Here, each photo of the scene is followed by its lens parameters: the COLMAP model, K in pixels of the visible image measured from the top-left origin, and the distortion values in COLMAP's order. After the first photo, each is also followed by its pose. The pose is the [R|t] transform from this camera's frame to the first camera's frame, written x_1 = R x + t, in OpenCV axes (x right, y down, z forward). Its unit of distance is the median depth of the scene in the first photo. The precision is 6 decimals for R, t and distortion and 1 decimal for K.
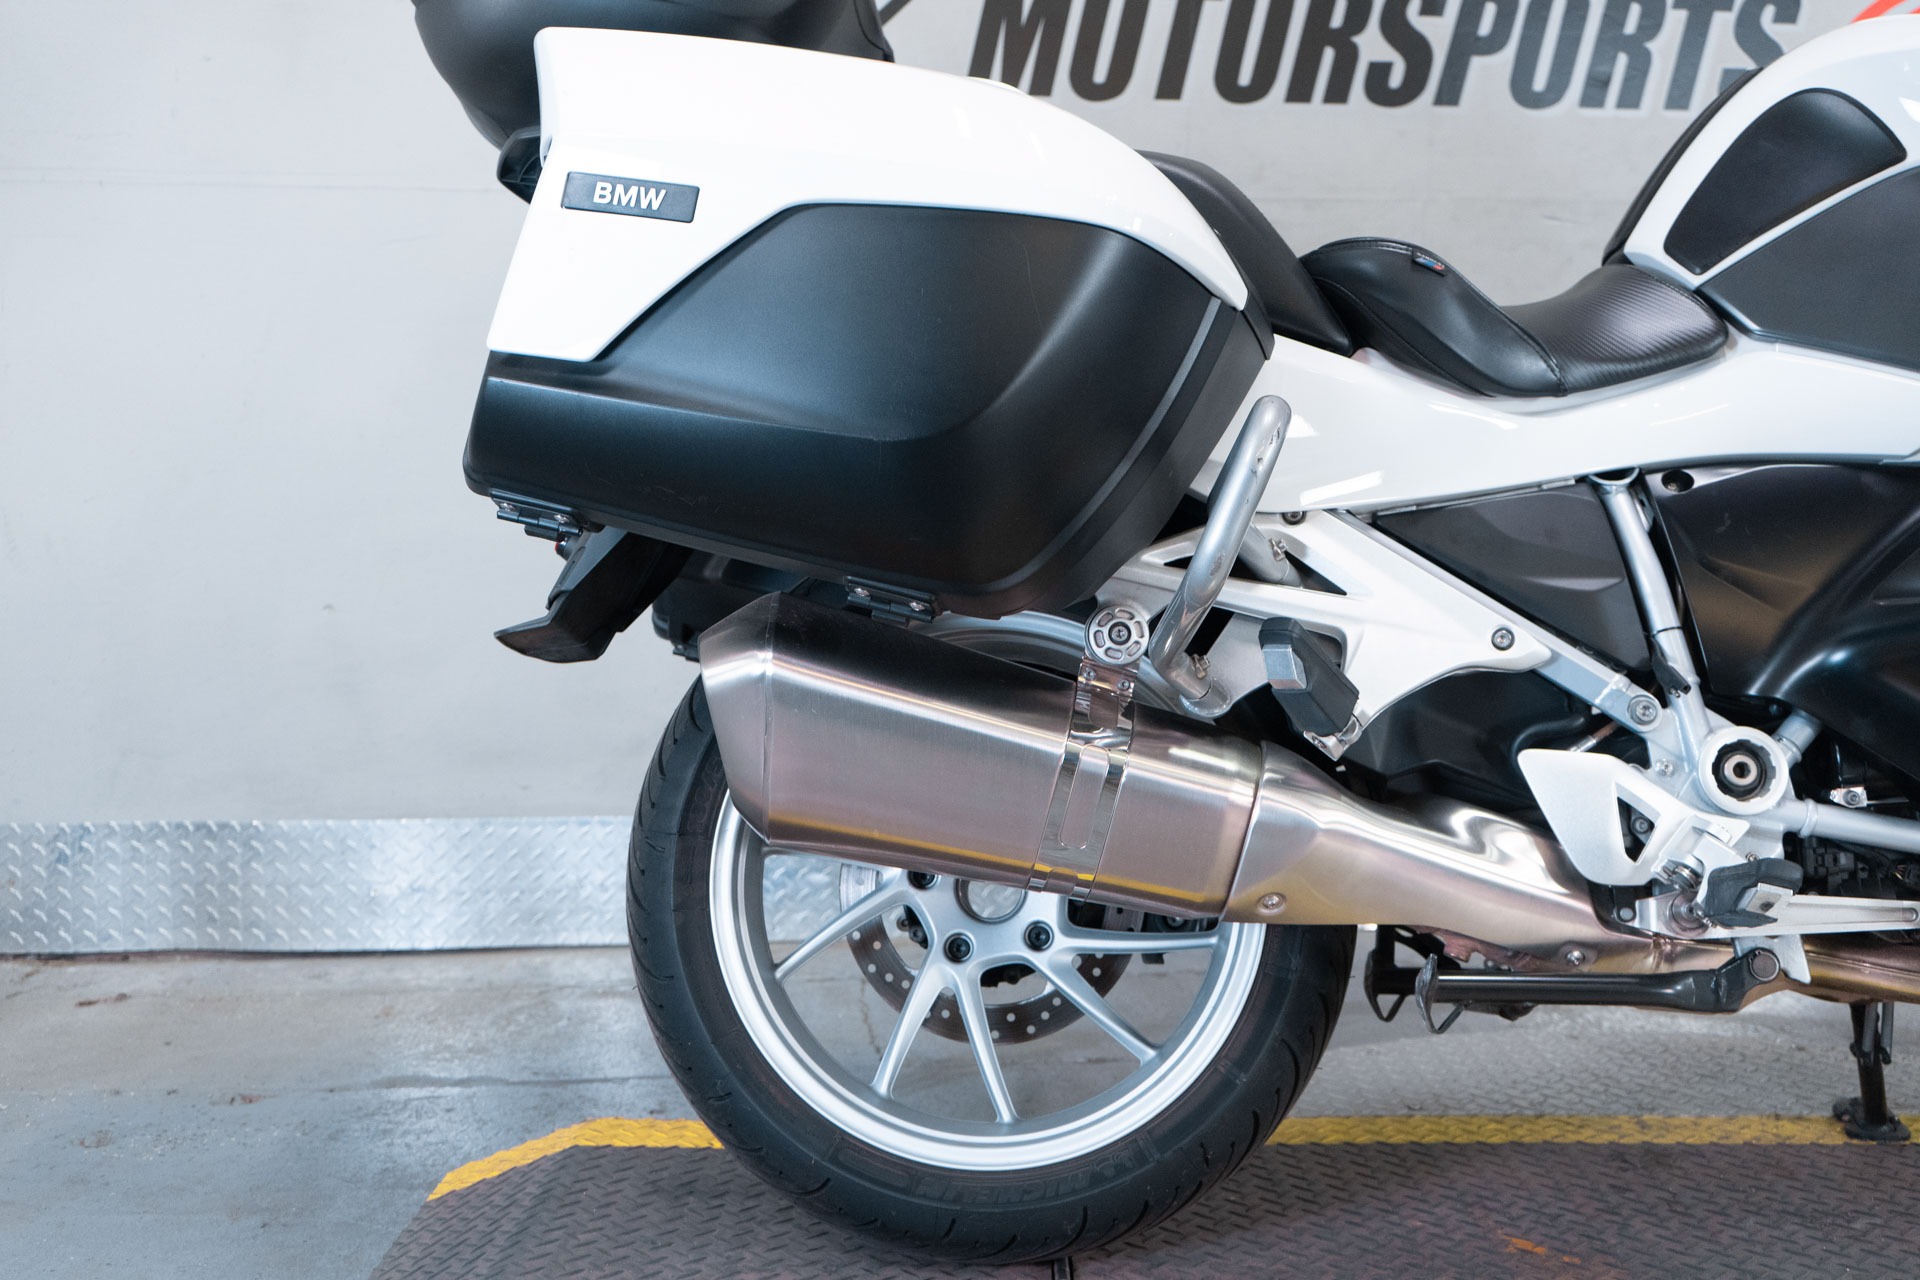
lens RADIAL K [[2007.8, 0, 960.0], [0, 2007.8, 640.0], [0, 0, 1]] dist [0.014638, 0.019920]
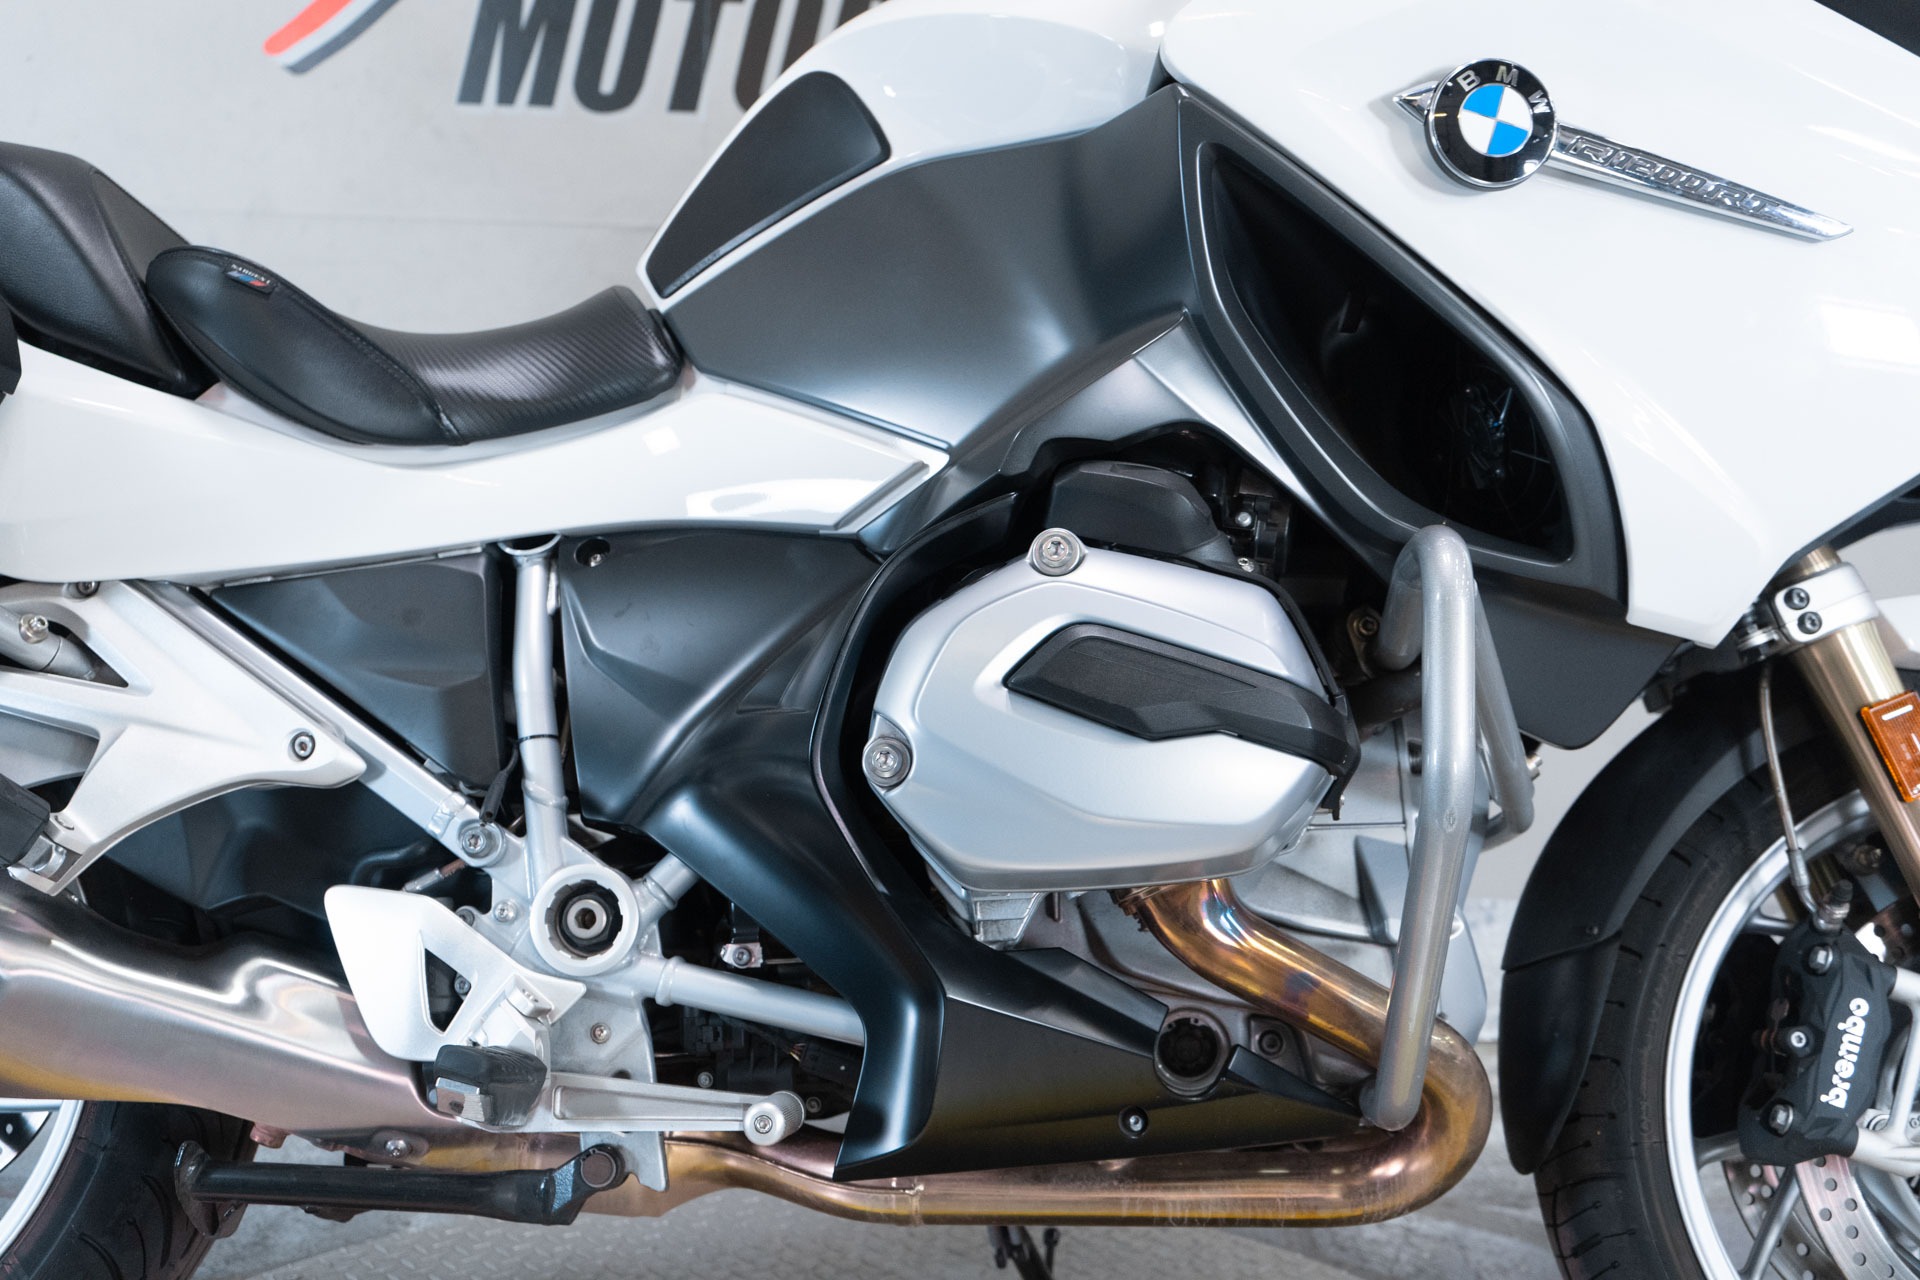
lens RADIAL K [[2007.8, 0, 960.0], [0, 2007.8, 640.0], [0, 0, 1]] dist [0.014638, 0.019920]
pose [[0.996015, 0.019265, -0.087084, 0.591676], [-0.022232, 0.999200, -0.033230, -0.021565], [0.086374, 0.035033, 0.995647, 0.218493]]
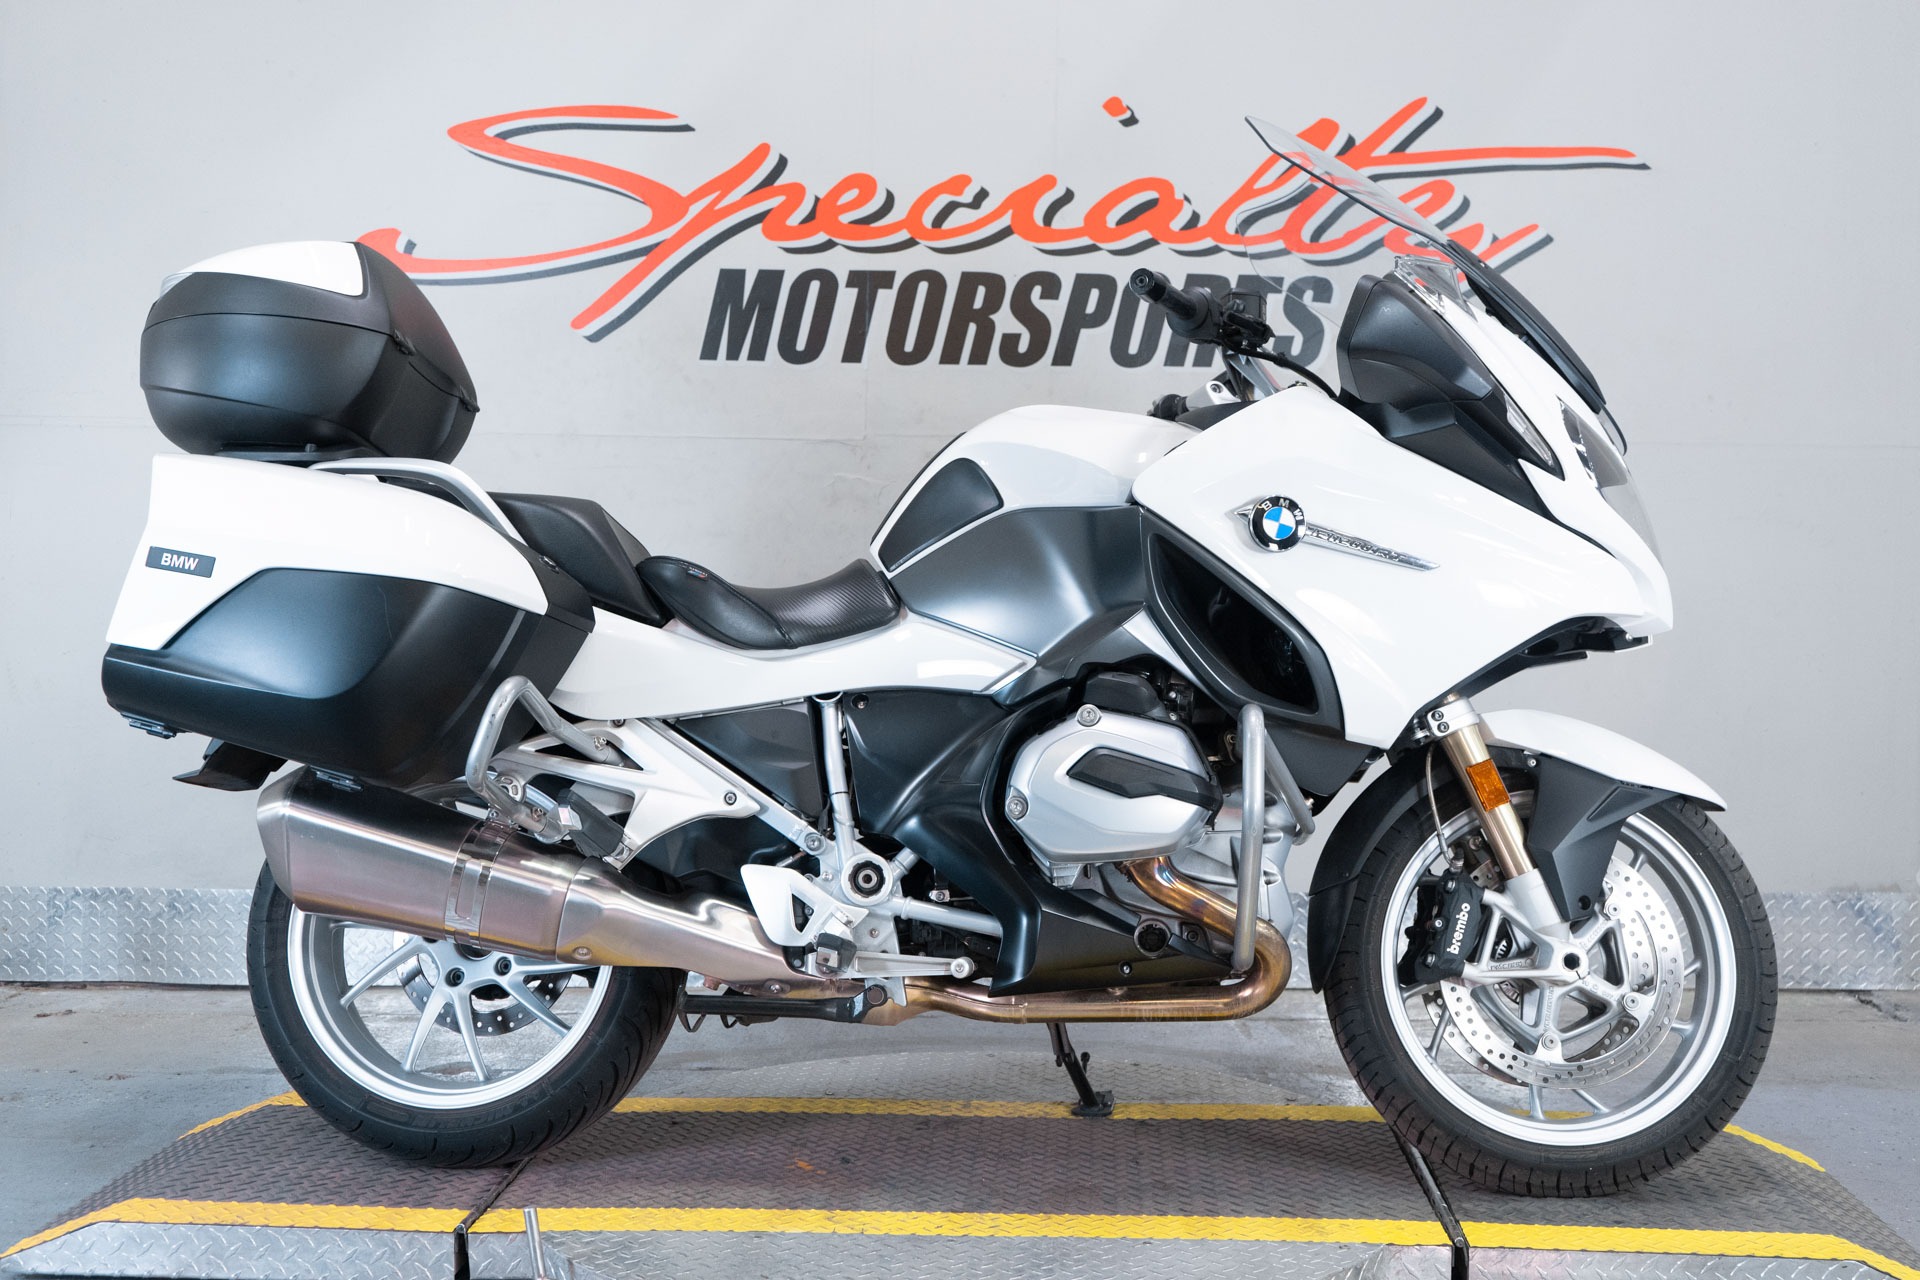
lens RADIAL K [[2035.0, 0, 960.0], [0, 2035.0, 640.0], [0, 0, 1]] dist [0.021083, 0.001011]
pose [[0.995740, 0.009839, -0.091679, 0.609277], [-0.013074, 0.999311, -0.034749, -0.075640], [0.091274, 0.035799, 0.995182, -0.682729]]
